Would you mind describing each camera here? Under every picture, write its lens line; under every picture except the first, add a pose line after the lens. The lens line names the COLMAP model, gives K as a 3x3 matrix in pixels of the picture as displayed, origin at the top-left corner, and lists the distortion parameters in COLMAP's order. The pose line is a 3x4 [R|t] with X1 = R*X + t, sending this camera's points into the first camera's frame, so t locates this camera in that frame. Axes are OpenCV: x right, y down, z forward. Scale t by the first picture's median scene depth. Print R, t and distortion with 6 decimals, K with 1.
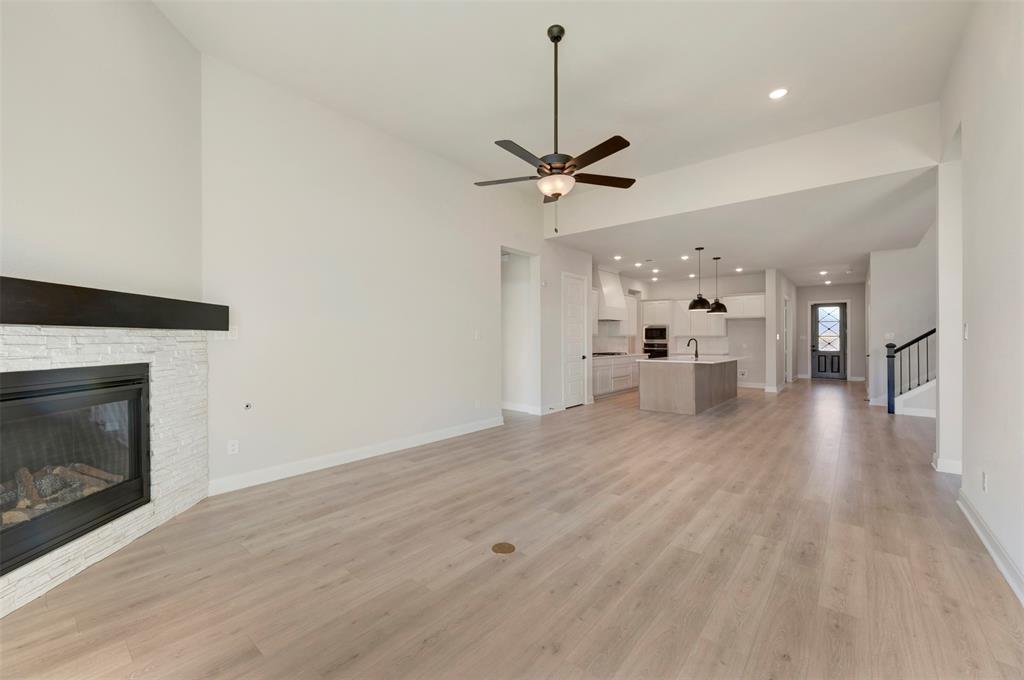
lens RADIAL K [[407.2, 0, 518.9], [0, 407.2, 343.9], [0, 0, 1]] dist [0.003510, 0.000074]
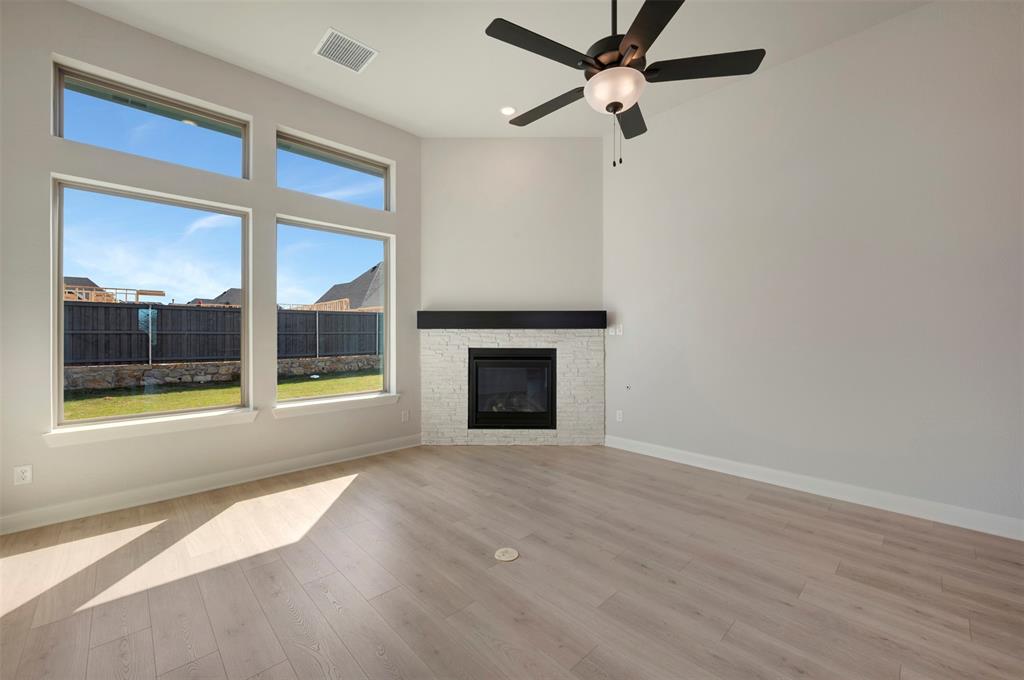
lens RADIAL K [[407.2, 0, 511.5], [0, 407.2, 332.1], [0, 0, 1]] dist [0.003510, 0.000074]
pose [[-0.119224, -0.006299, -0.992847, 0.613609], [-0.011703, 0.999919, -0.004938, -0.008292], [0.992798, 0.011031, -0.119288, 0.753670]]
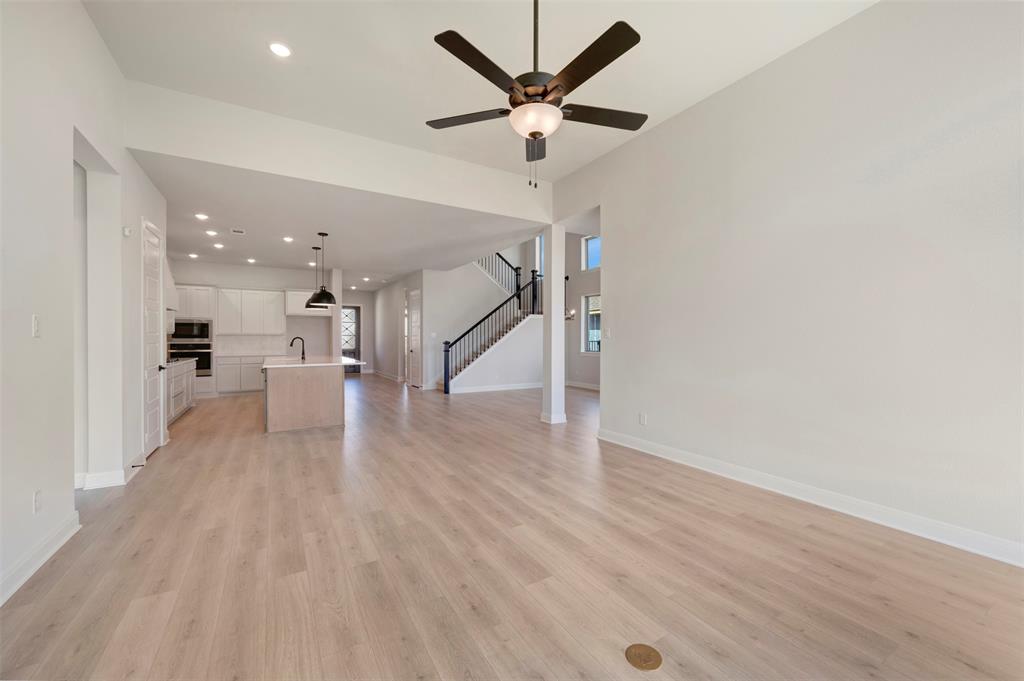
lens RADIAL K [[407.2, 0, 512.1], [0, 407.2, 344.2], [0, 0, 1]] dist [0.003510, 0.000074]
pose [[0.346189, -0.015206, 0.938042, -0.485691], [0.011618, 0.999861, 0.011921, -0.008788], [-0.938093, 0.006771, 0.346318, 0.650680]]
